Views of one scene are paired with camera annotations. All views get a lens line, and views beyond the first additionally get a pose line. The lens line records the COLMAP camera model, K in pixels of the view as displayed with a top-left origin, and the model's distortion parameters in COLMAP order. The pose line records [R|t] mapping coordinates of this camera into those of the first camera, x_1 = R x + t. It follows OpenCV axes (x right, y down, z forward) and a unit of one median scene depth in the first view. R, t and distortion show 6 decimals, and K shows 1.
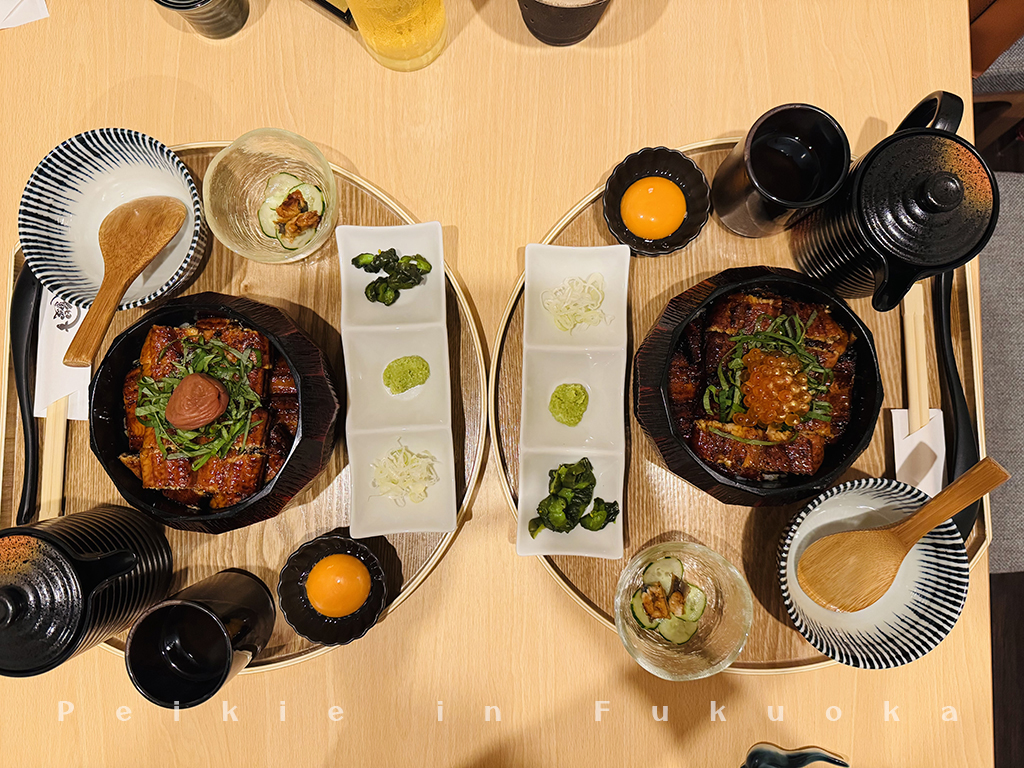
lens RADIAL K [[725.6, 0, 520.6], [0, 725.6, 384.1], [0, 0, 1]] dist [0.012555, -0.044735]
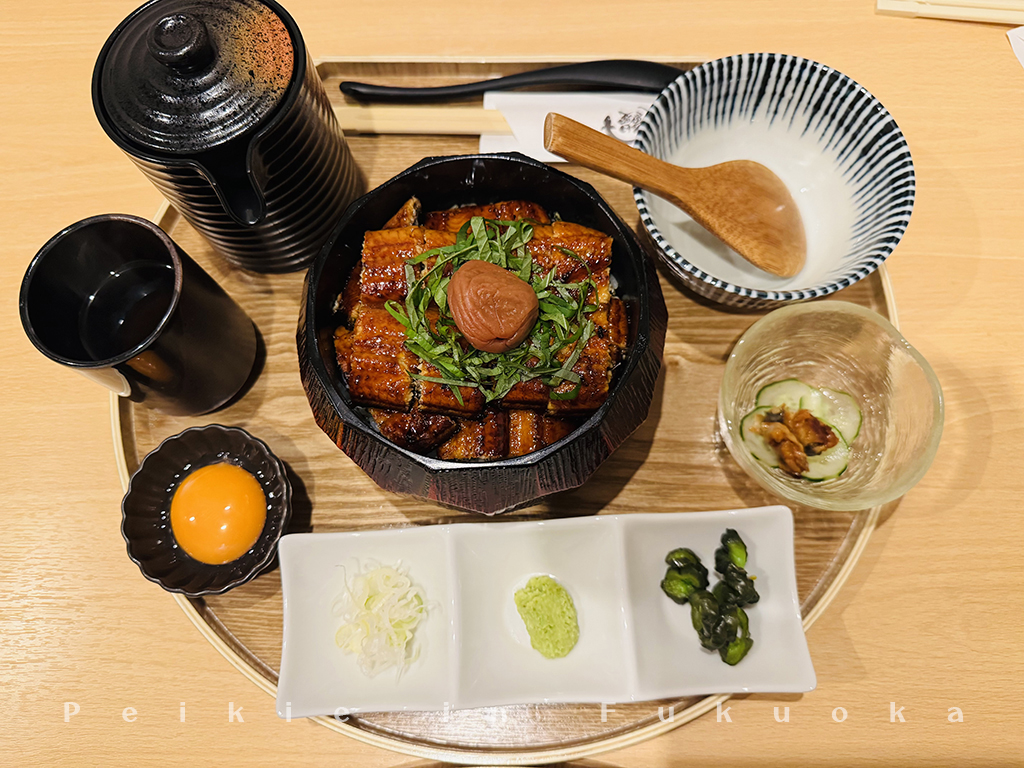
lens RADIAL K [[725.6, 0, 513.8], [0, 725.6, 384.4], [0, 0, 1]] dist [0.012555, -0.044735]
pose [[-0.002022, 0.962870, -0.269958, -0.199468], [-0.996808, 0.019604, 0.077388, -0.039746], [0.079807, 0.269253, 0.959757, 0.394898]]
